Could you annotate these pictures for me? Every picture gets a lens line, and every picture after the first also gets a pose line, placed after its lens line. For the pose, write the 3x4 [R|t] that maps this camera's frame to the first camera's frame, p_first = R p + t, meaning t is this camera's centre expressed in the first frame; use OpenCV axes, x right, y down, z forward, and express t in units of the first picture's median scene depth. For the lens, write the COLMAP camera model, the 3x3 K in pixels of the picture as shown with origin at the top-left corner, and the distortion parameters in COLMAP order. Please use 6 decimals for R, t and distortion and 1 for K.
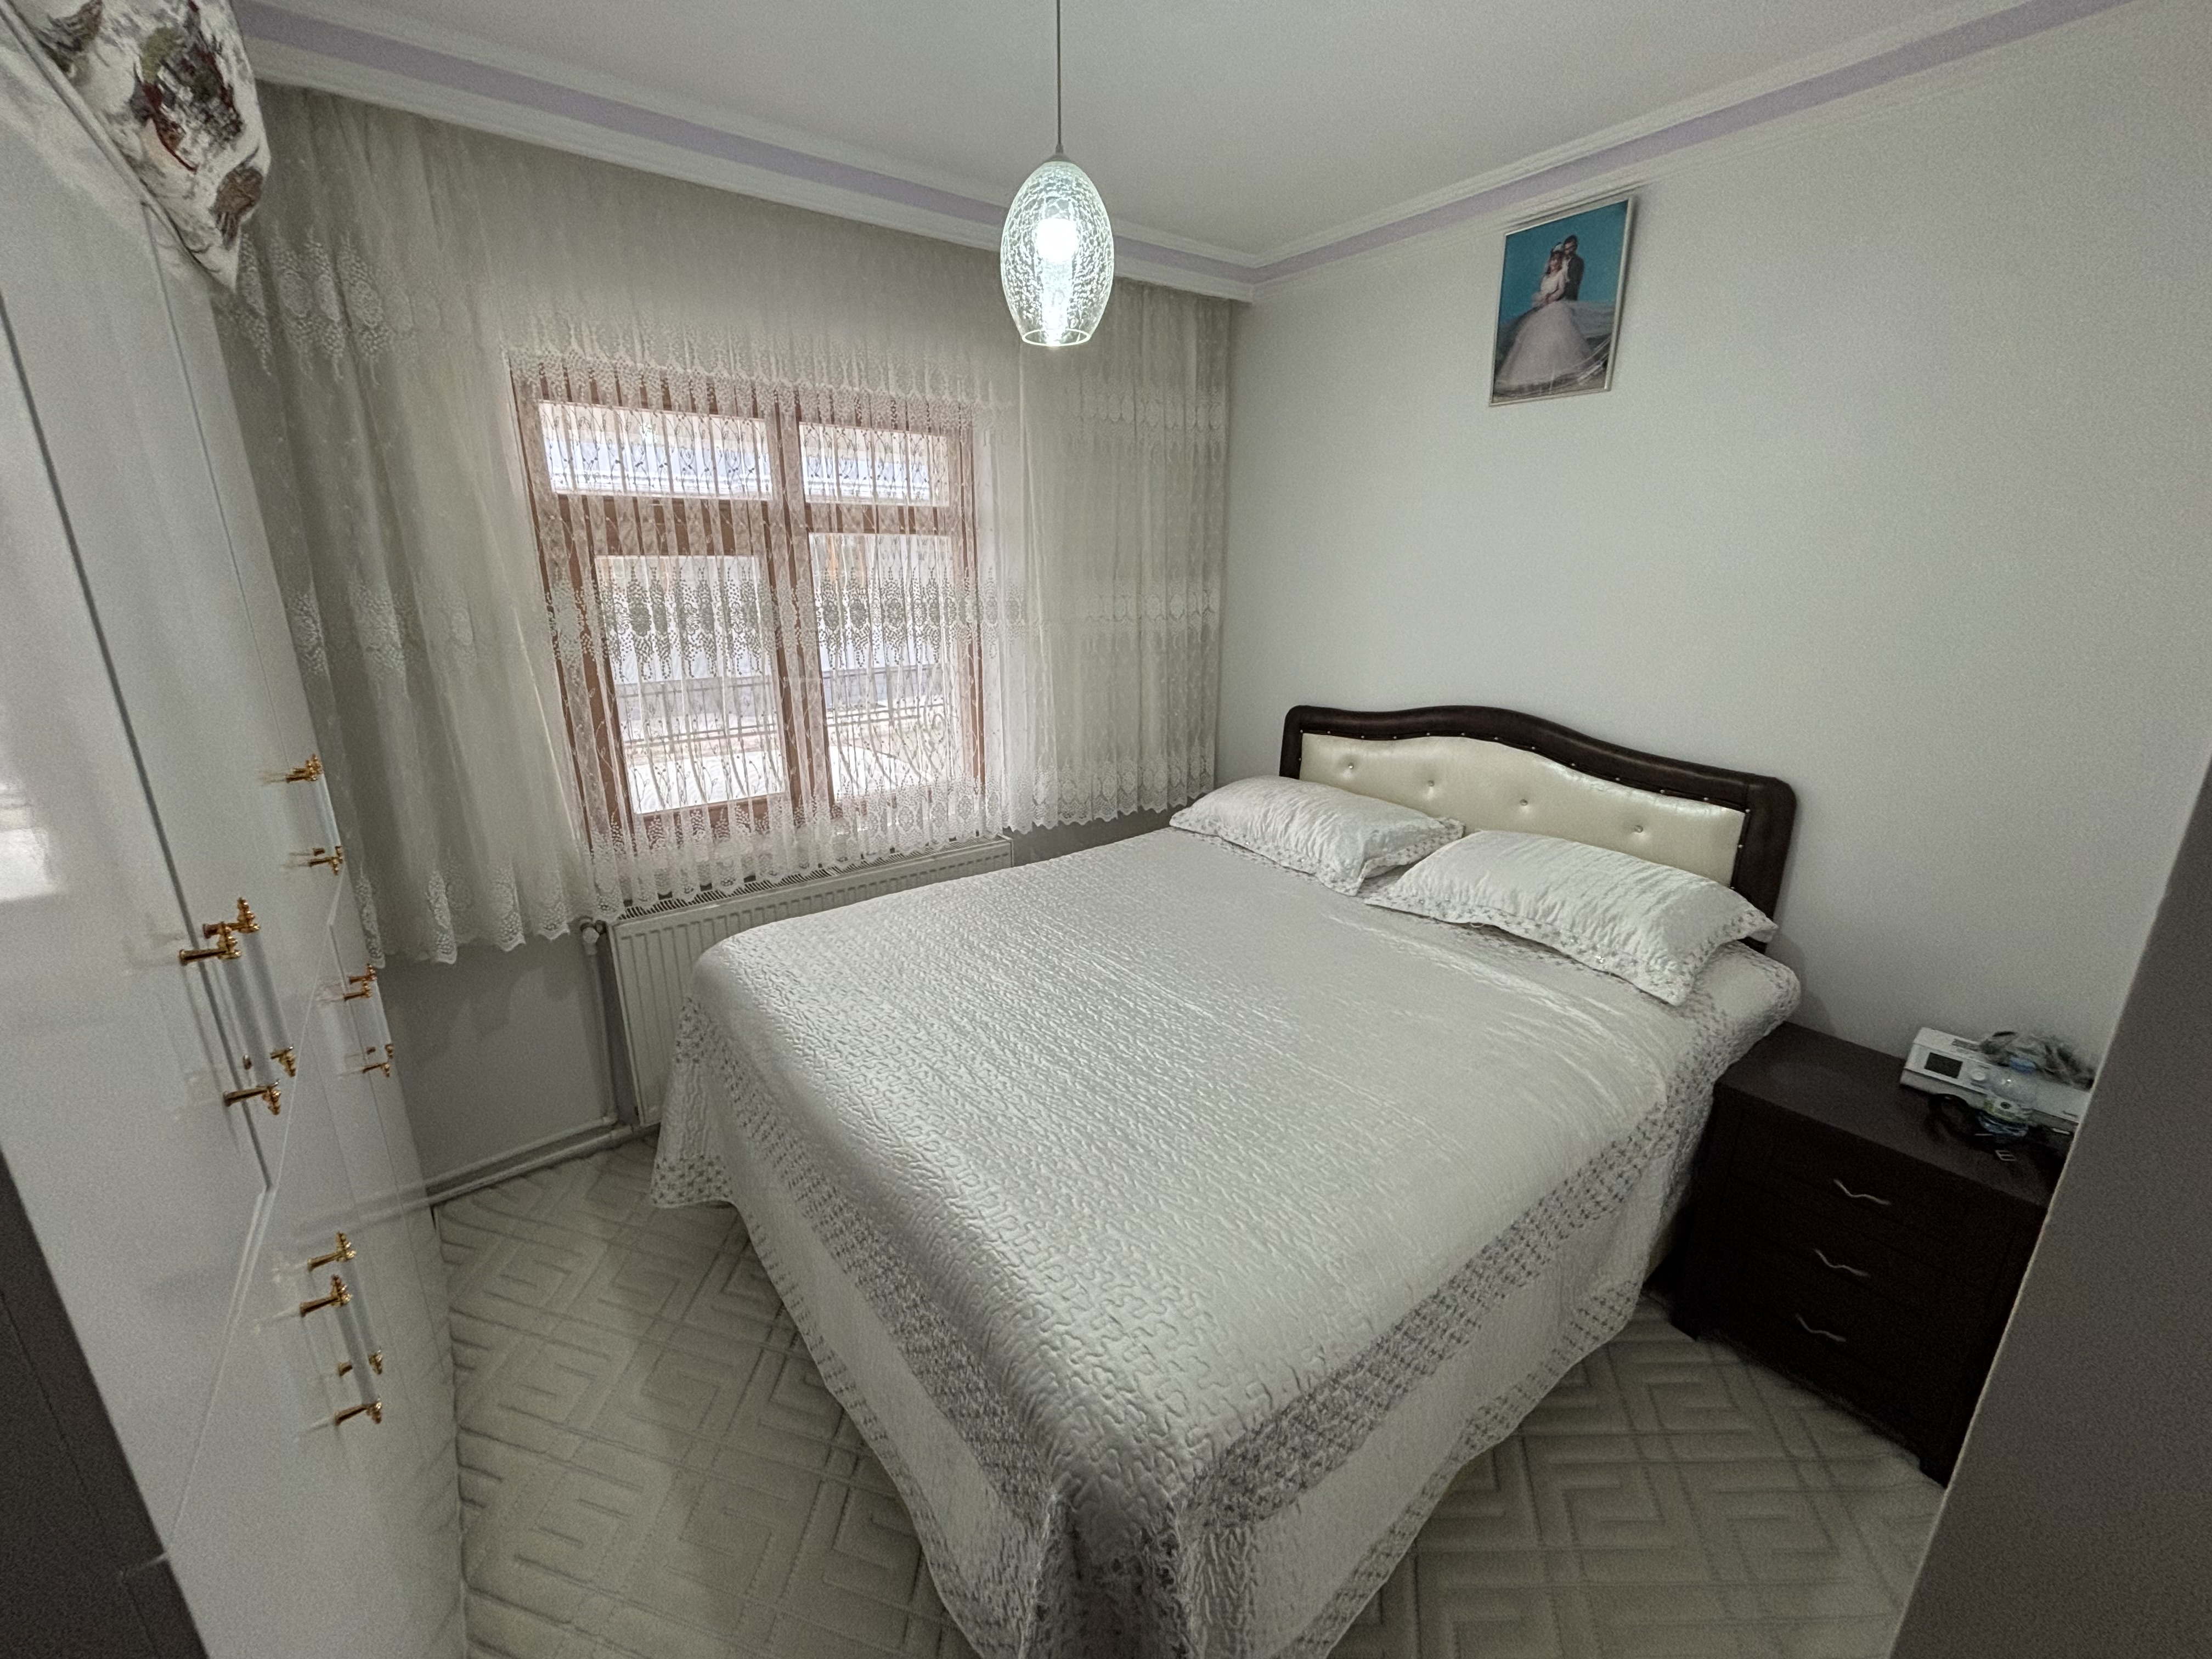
lens RADIAL K [[893.7, 0, 1097.1], [0, 893.7, 825.7], [0, 0, 1]] dist [-0.004202, 0.006716]
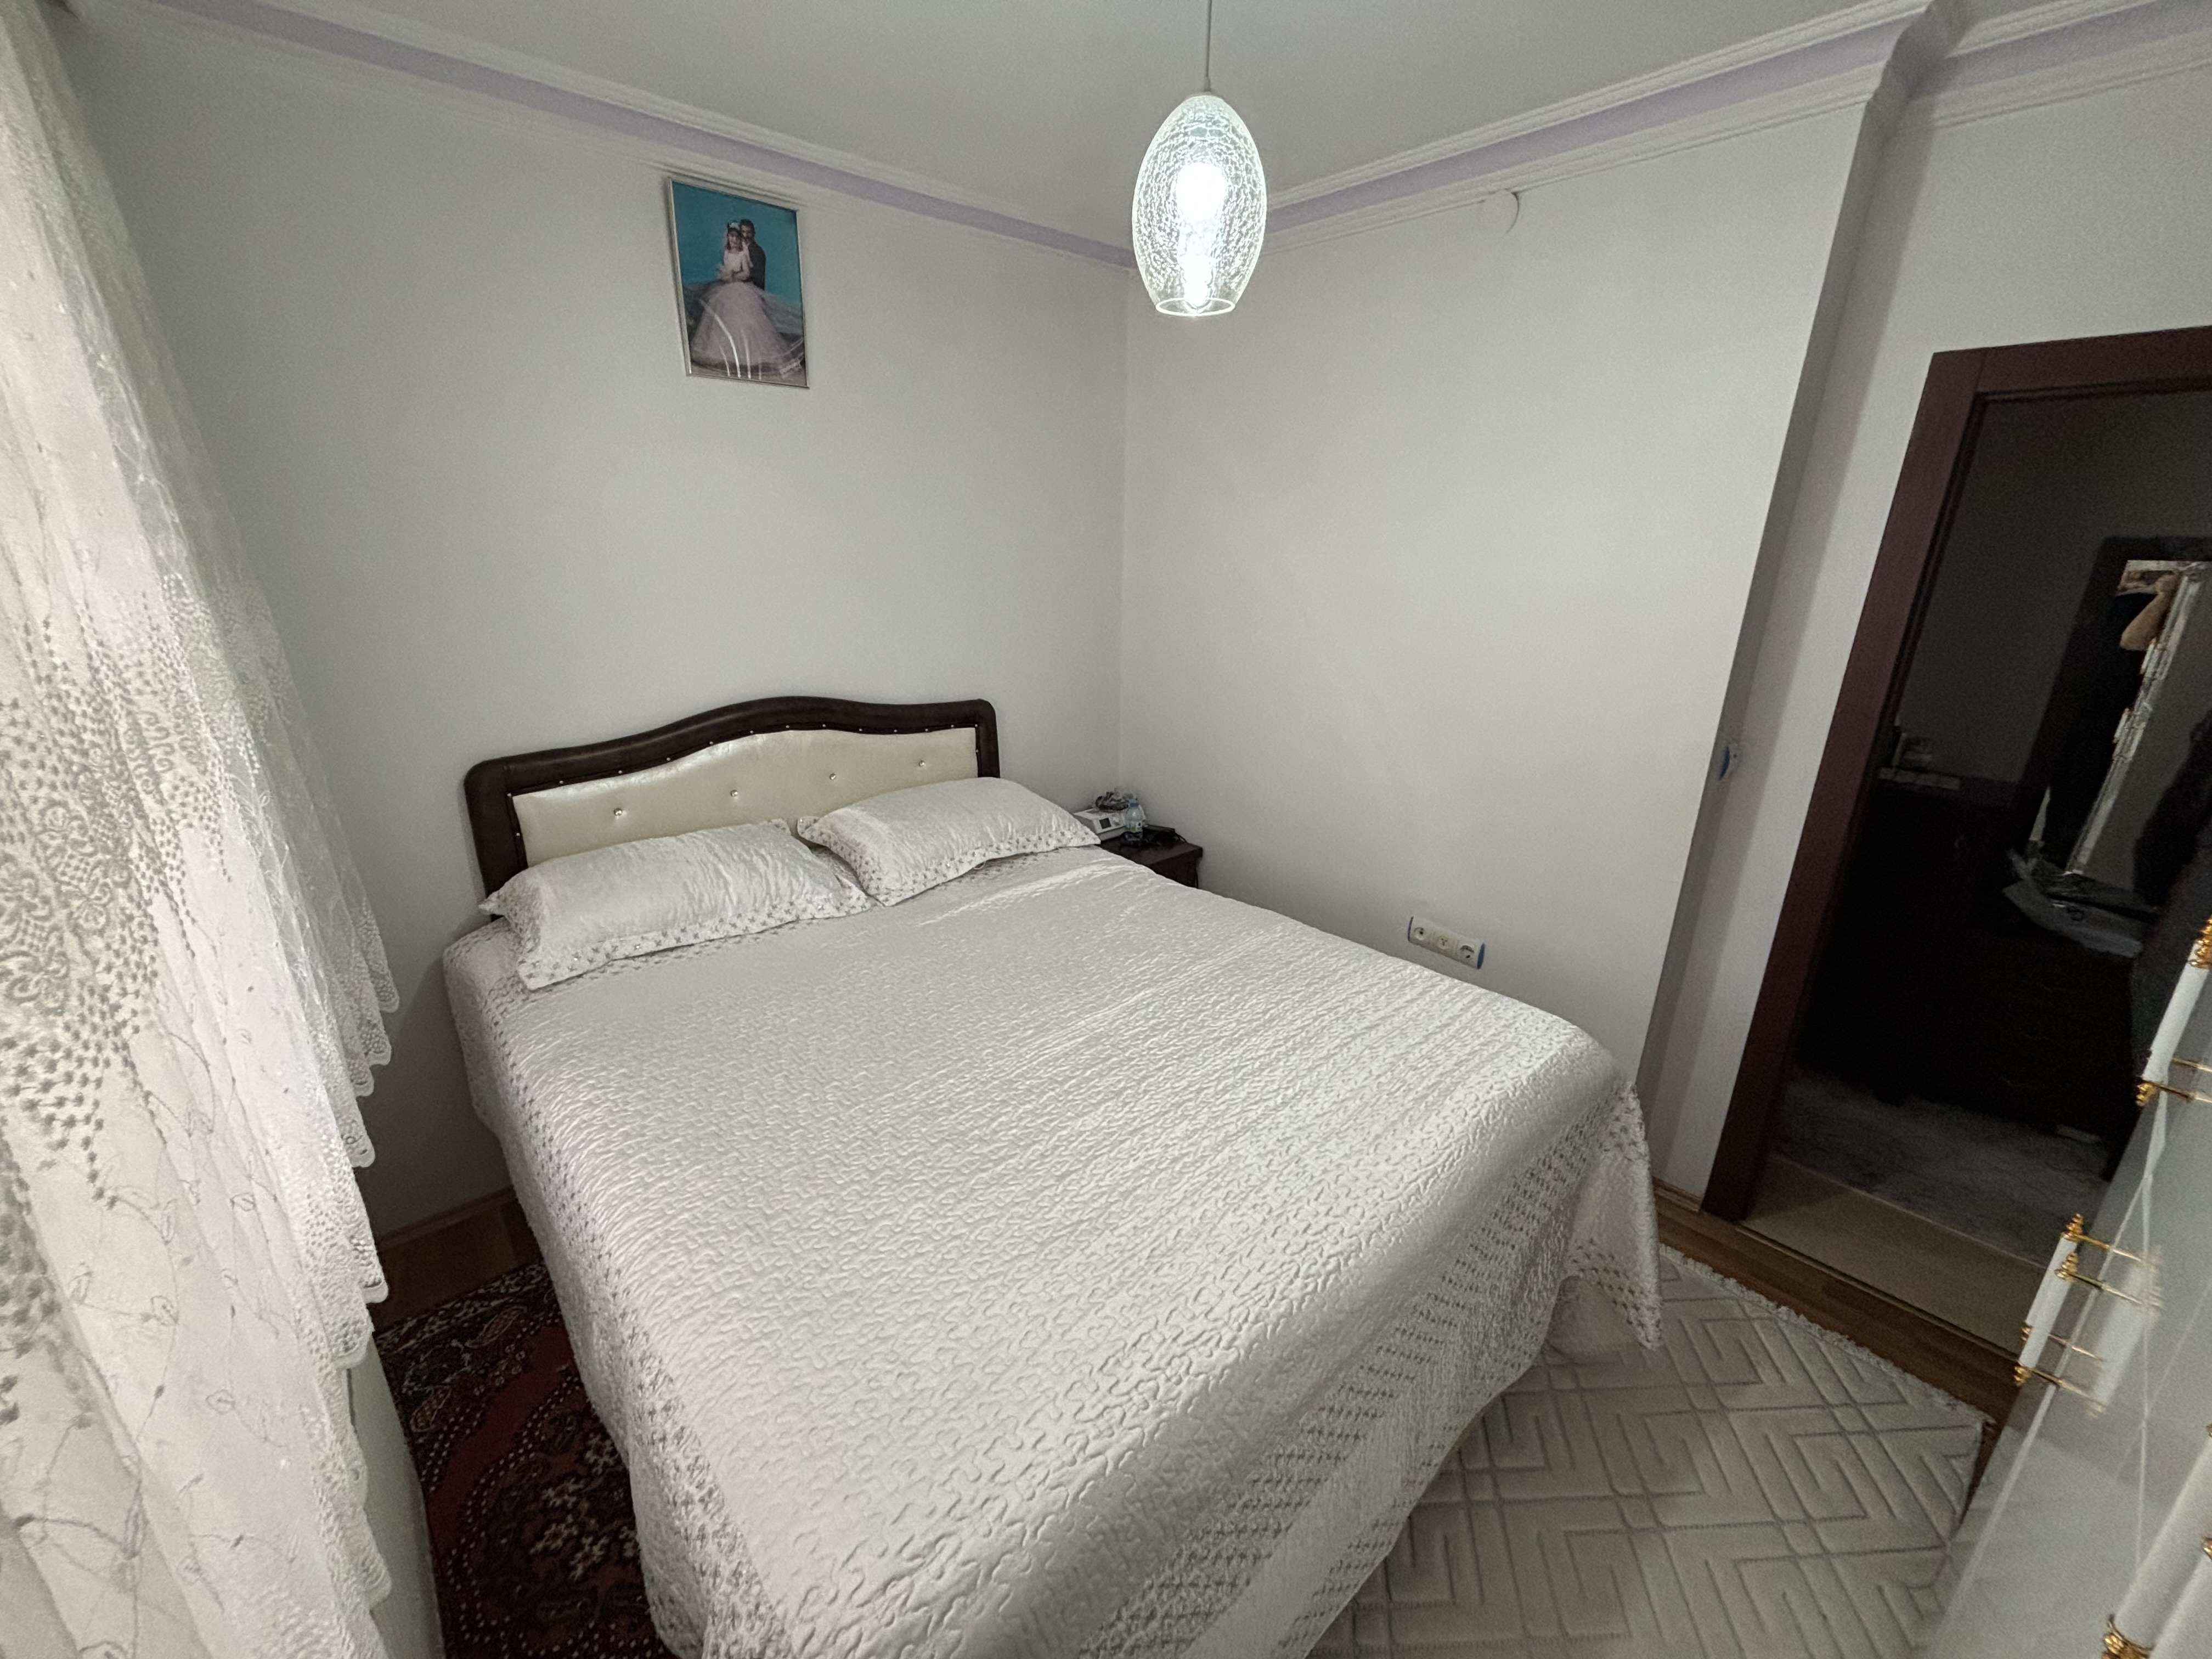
lens RADIAL K [[895.2, 0, 1106.0], [0, 895.2, 829.5], [0, 0, 1]] dist [-0.001843, 0.000096]
pose [[-0.066734, -0.314329, 0.946966, -0.646027], [0.272326, 0.907309, 0.320357, -0.250262], [-0.959888, 0.279262, 0.025051, 0.771543]]
